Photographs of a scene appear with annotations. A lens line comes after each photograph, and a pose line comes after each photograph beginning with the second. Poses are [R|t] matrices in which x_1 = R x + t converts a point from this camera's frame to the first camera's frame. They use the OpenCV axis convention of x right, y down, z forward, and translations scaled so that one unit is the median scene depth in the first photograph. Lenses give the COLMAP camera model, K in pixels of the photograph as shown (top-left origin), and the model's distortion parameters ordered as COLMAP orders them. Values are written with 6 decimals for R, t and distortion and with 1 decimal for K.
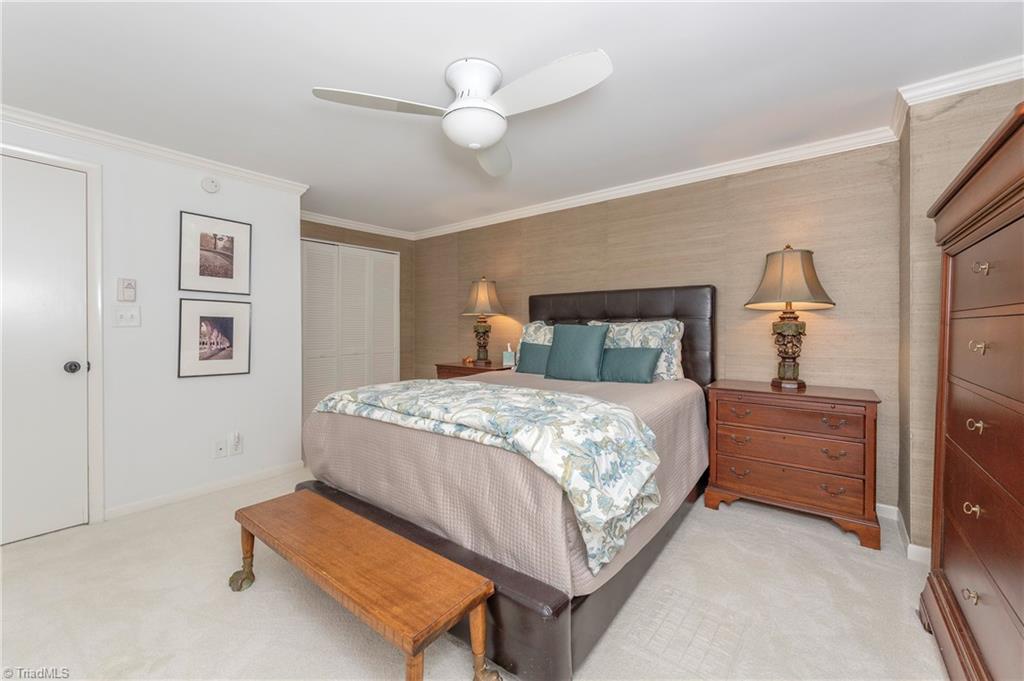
lens RADIAL K [[407.7, 0, 512.2], [0, 407.7, 330.4], [0, 0, 1]] dist [-0.000134, -0.000004]
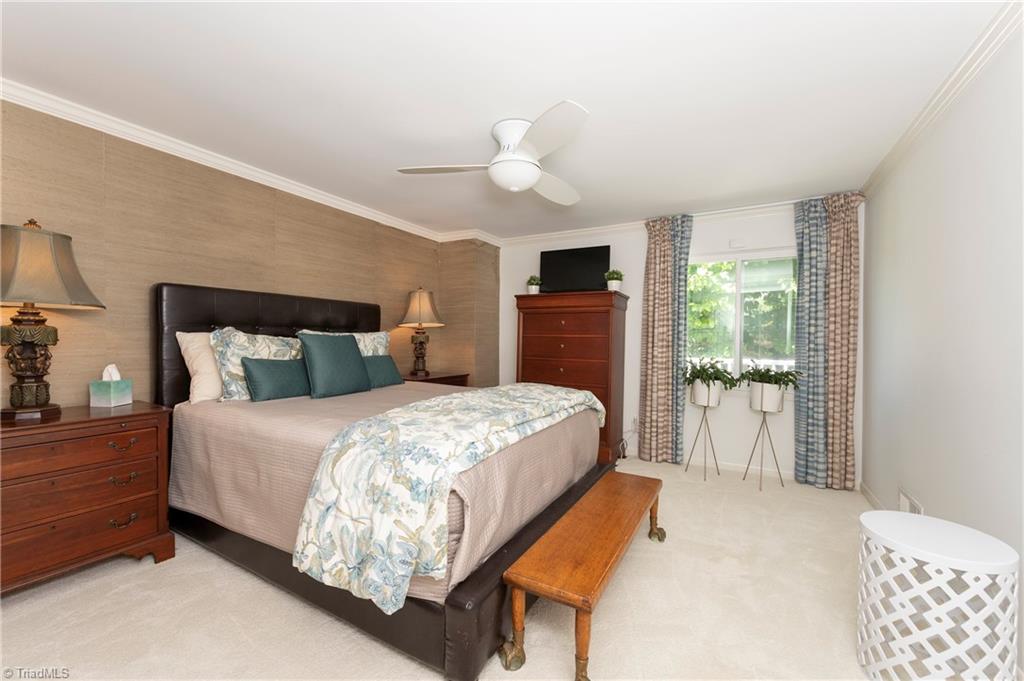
lens RADIAL K [[405.5, 0, 512.0], [0, 405.5, 340.5], [0, 0, 1]] dist [0.000229, 0.000022]
pose [[-0.144570, -0.004038, 0.989486, -0.720161], [-0.006054, 0.999977, 0.003197, -0.005089], [-0.989476, -0.005529, -0.144591, 0.661425]]
